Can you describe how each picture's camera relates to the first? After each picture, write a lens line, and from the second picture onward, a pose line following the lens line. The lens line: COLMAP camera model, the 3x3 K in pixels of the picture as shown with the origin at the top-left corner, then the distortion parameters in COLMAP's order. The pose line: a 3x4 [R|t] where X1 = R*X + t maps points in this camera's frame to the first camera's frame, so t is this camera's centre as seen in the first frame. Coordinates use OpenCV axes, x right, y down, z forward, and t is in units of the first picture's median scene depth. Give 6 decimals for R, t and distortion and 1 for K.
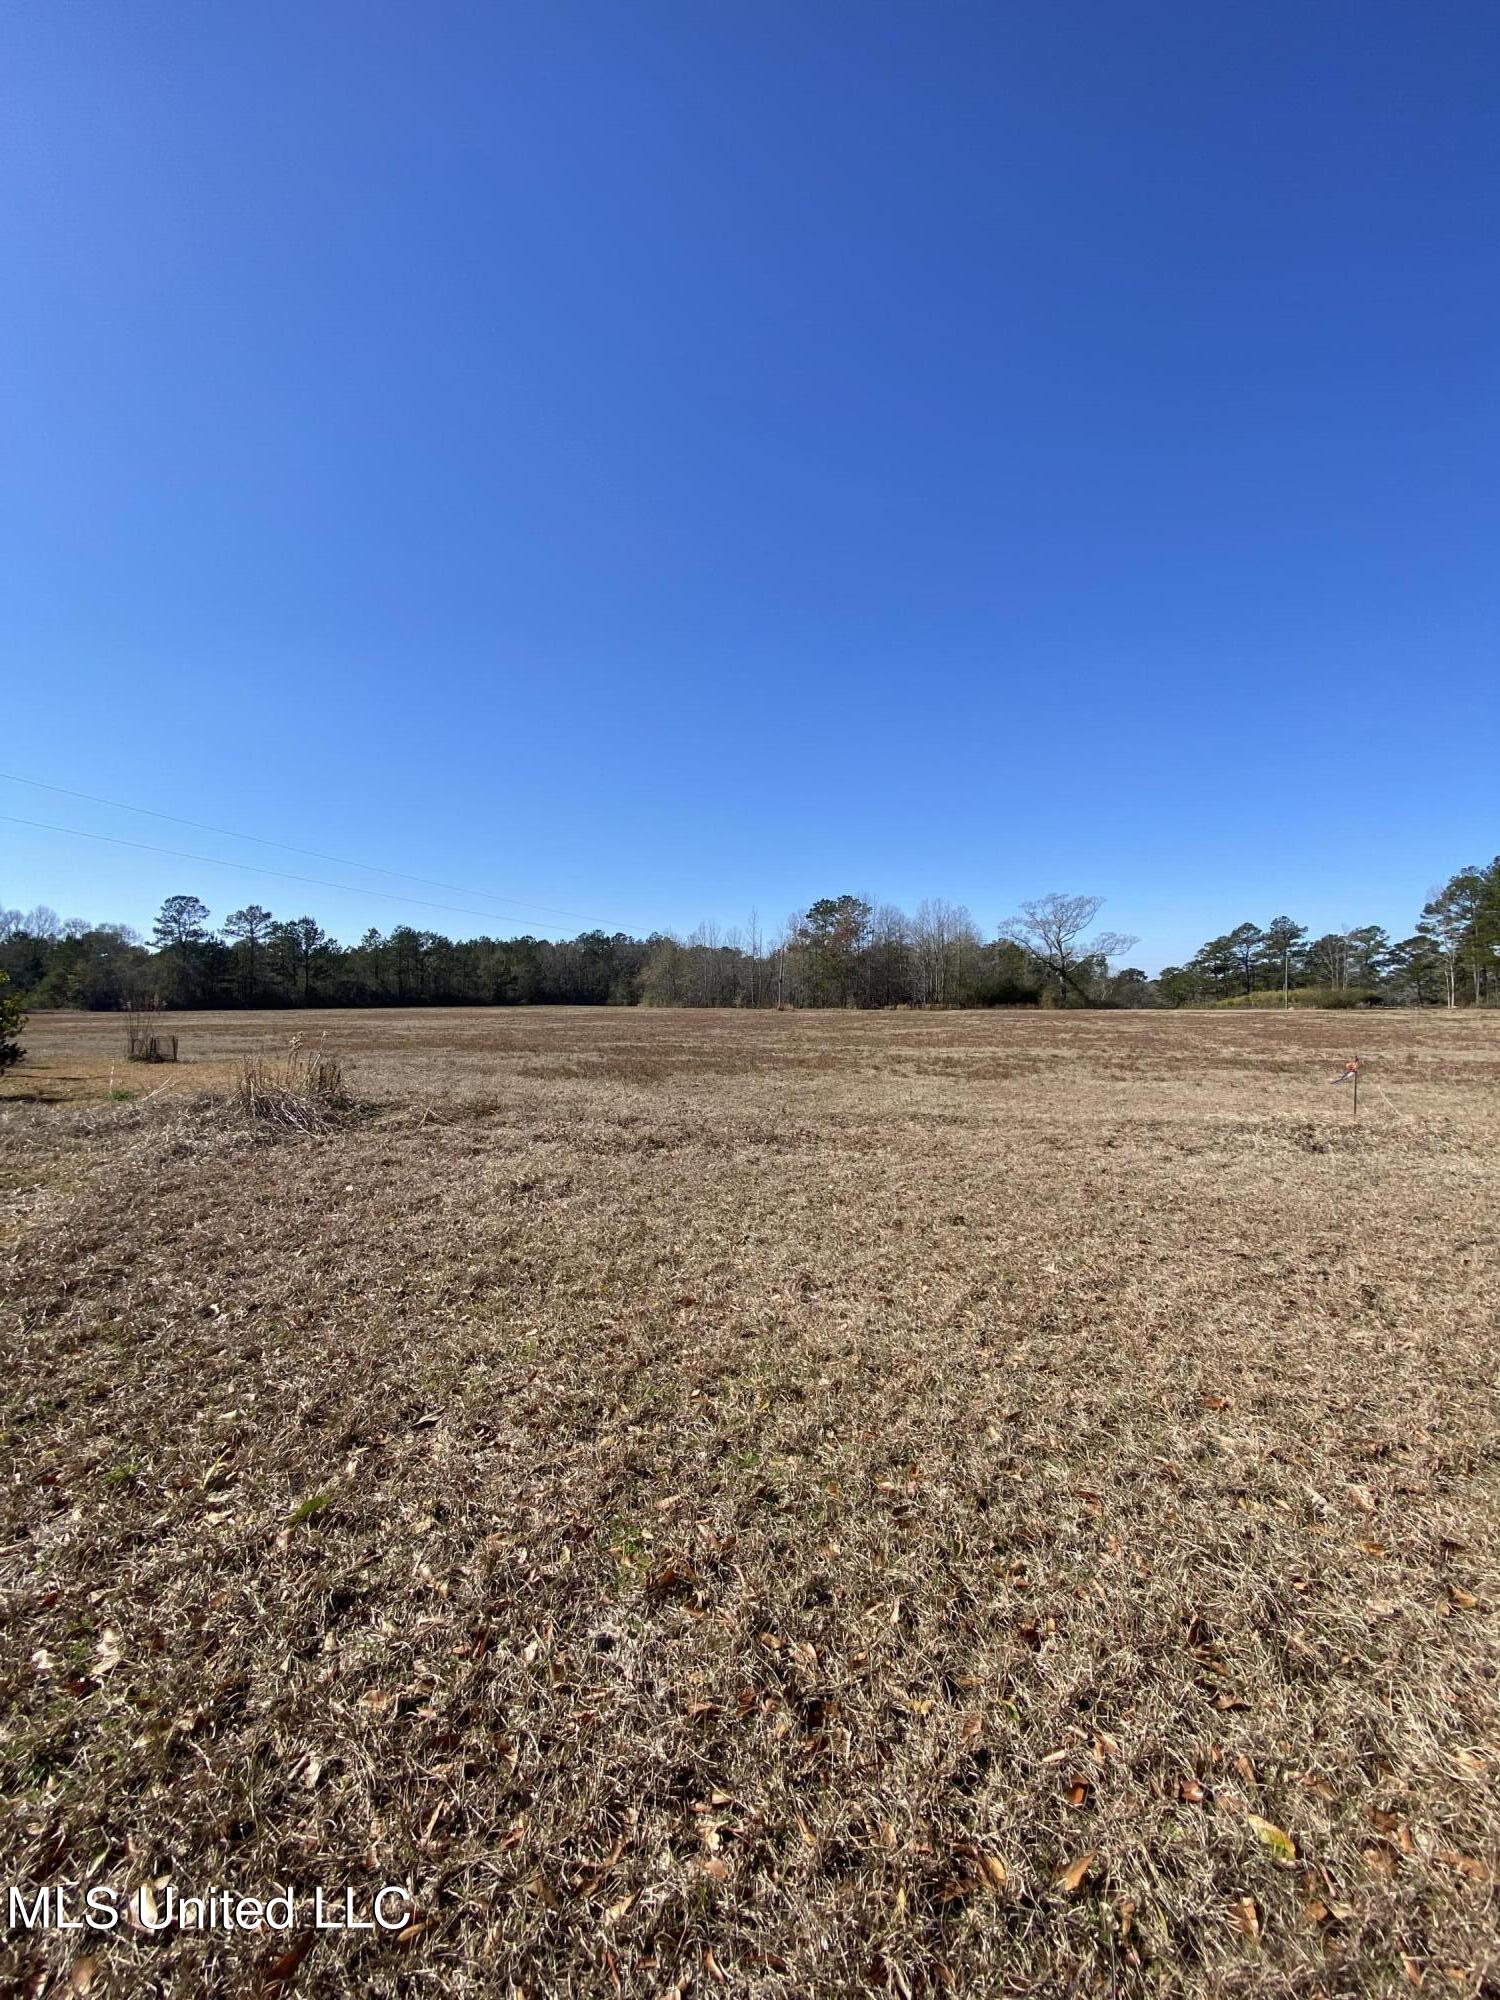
lens RADIAL K [[759.2, 0, 767.1], [0, 759.2, 988.2], [0, 0, 1]] dist [-0.027711, -0.000764]
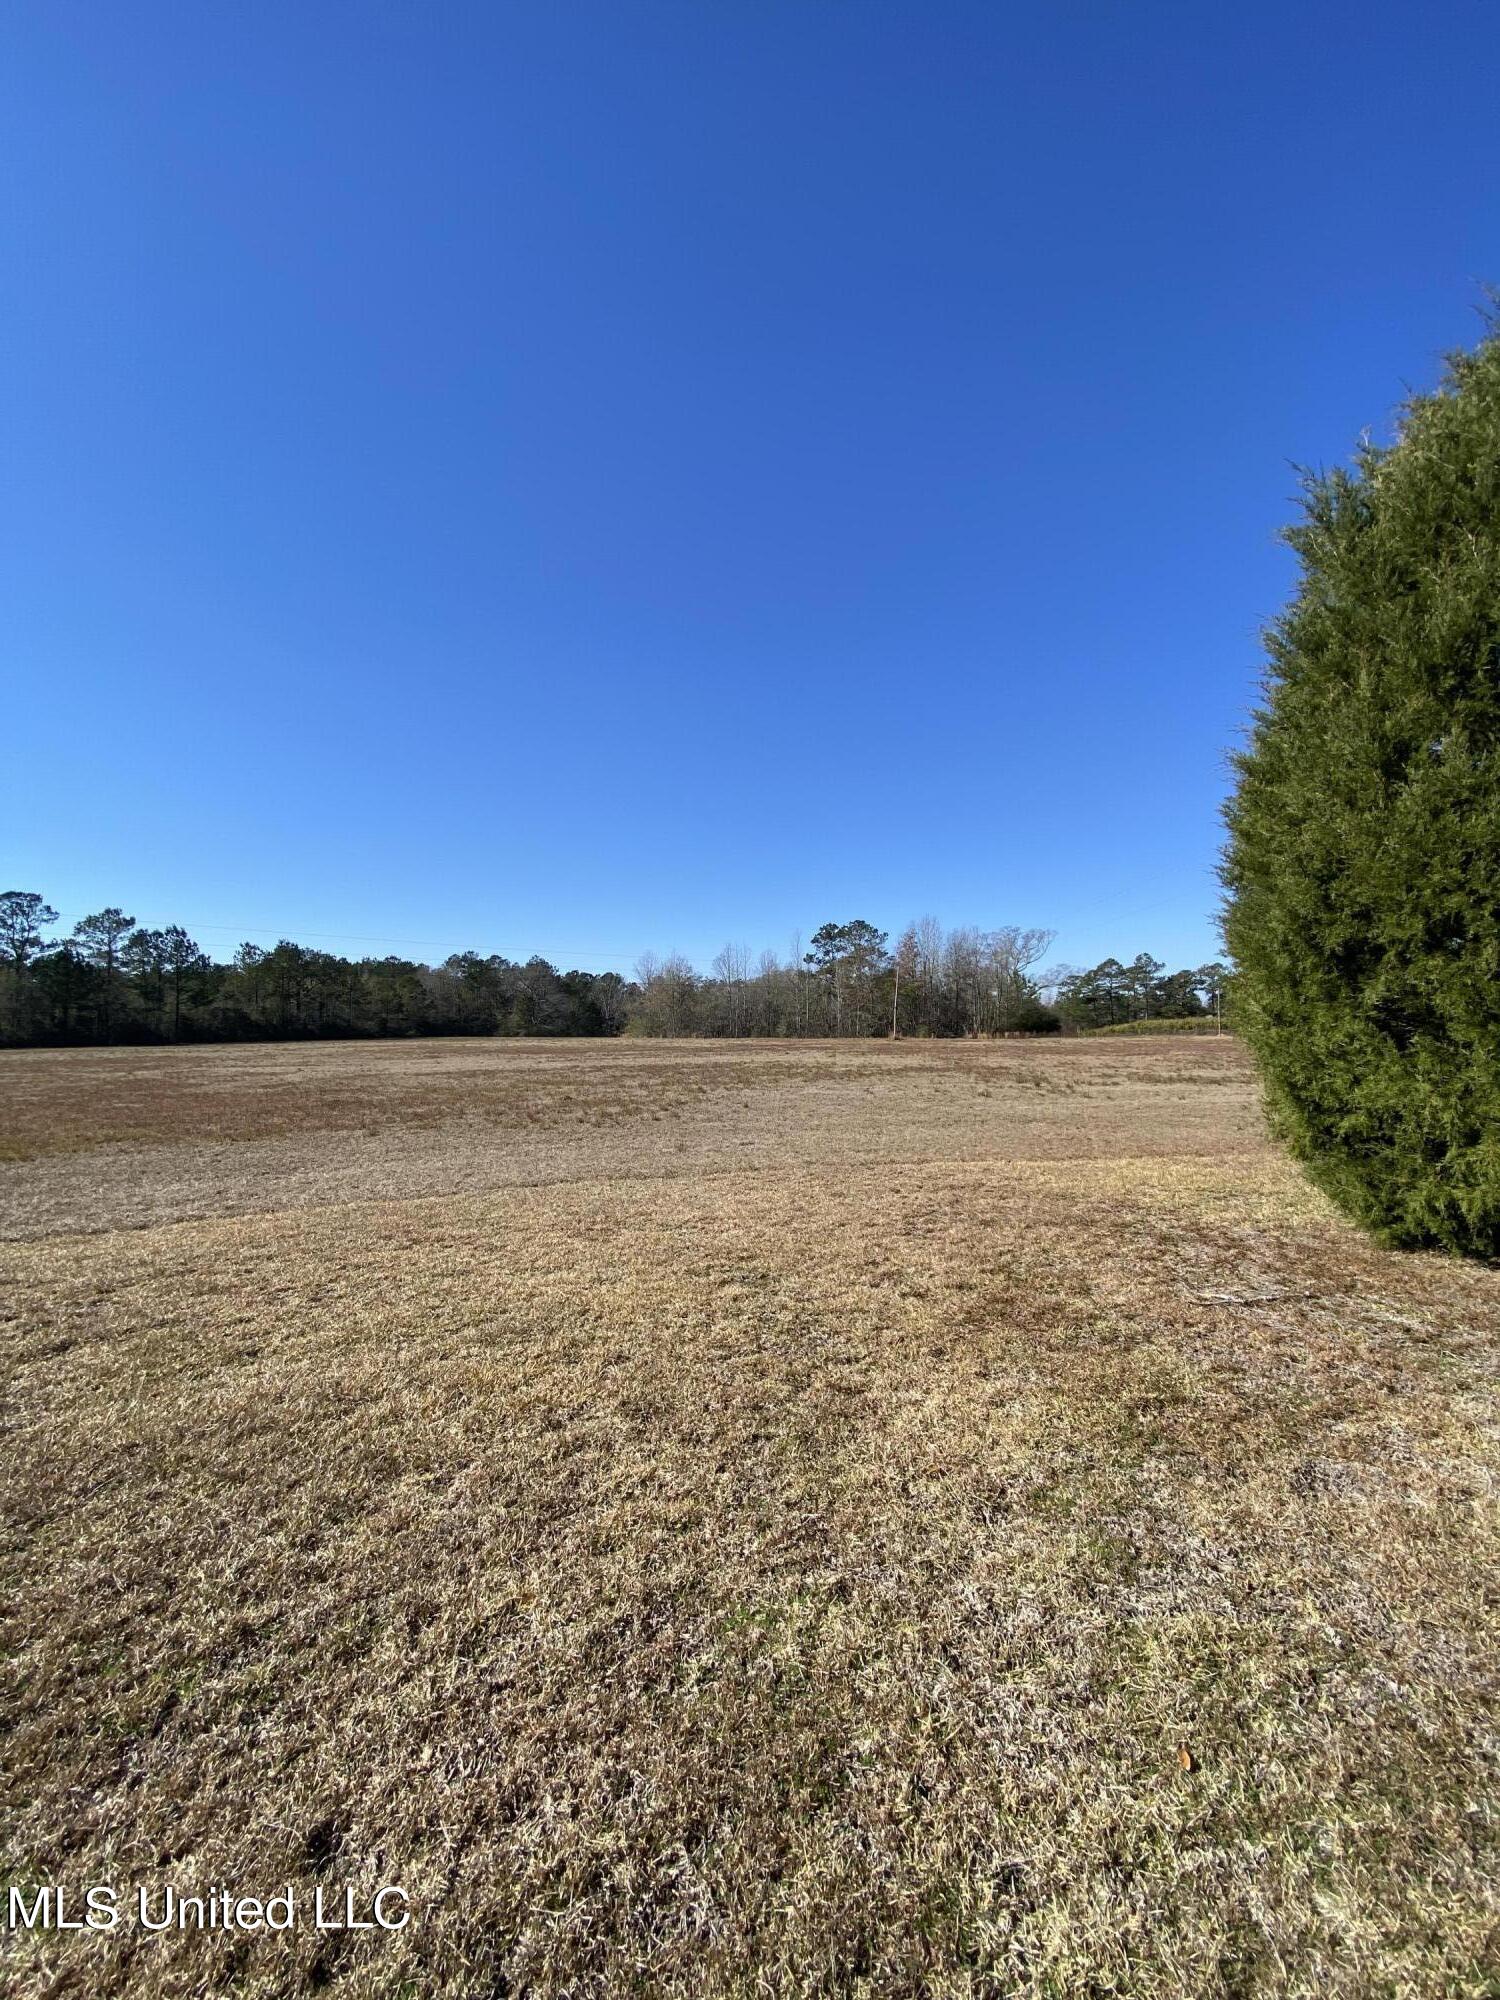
lens RADIAL K [[759.2, 0, 749.6], [0, 759.2, 1014.7], [0, 0, 1]] dist [-0.027711, -0.000764]
pose [[0.964615, 0.000424, 0.263662, -0.233320], [0.000553, 0.999993, -0.003631, 0.000798], [-0.263662, 0.003648, 0.964608, 0.091223]]
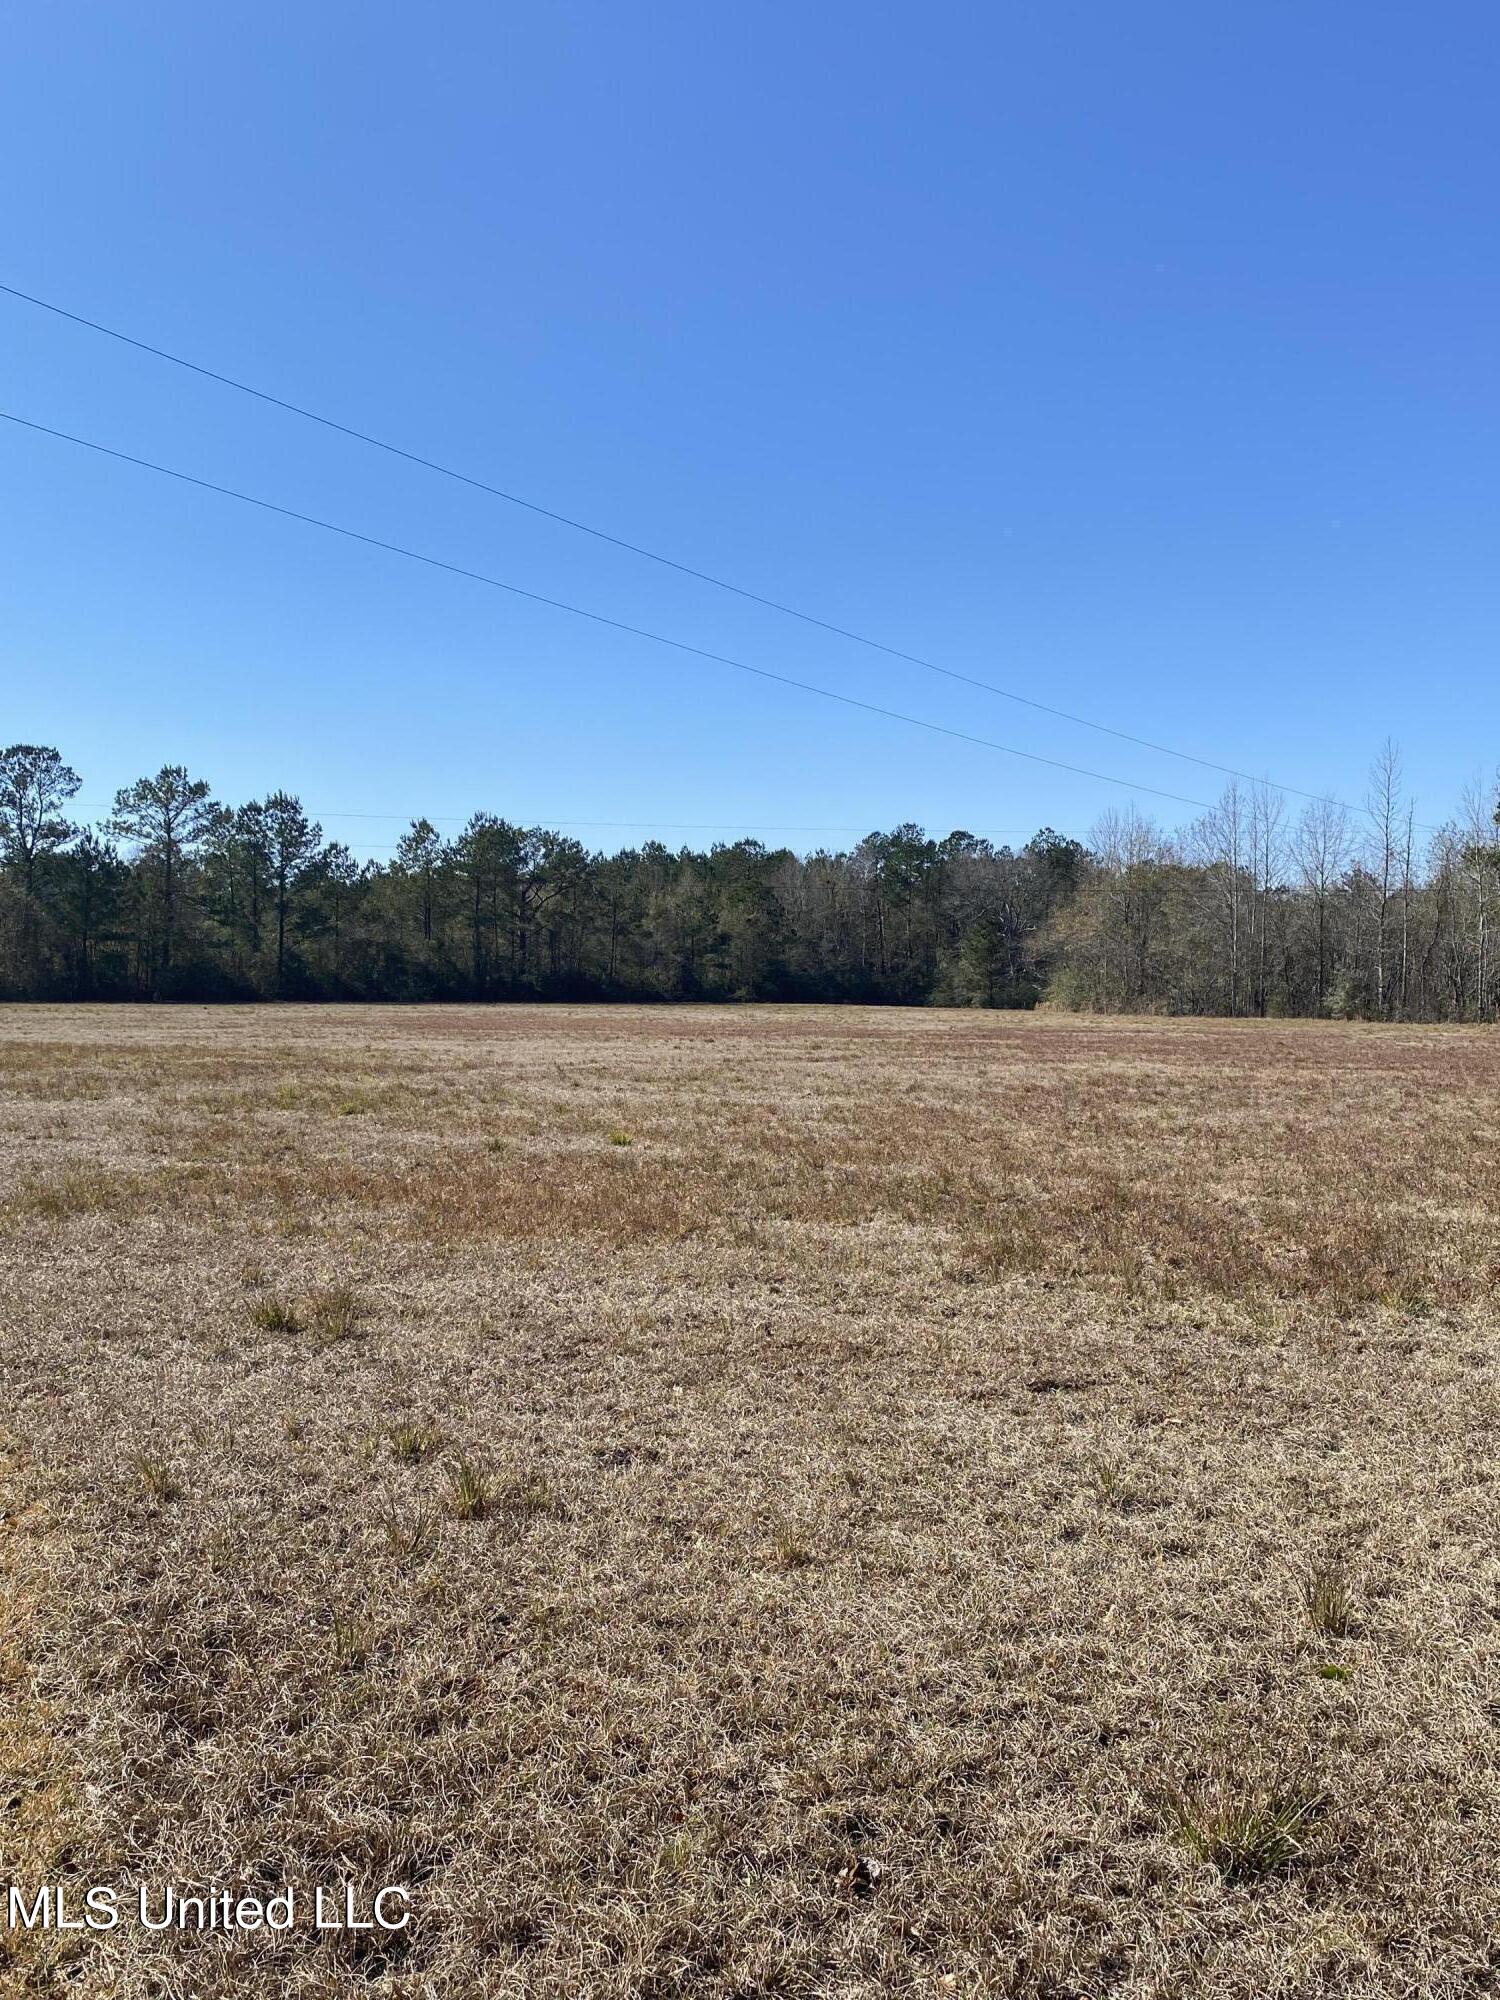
lens RADIAL K [[1720.7, 0, 764.1], [0, 1720.7, 999.7], [0, 0, 1]] dist [0.099438, -0.001349]
pose [[0.960172, 0.016337, -0.278930, -0.052188], [-0.010985, 0.999725, 0.020740, 0.001666], [0.279192, -0.016850, 0.960087, 0.093403]]
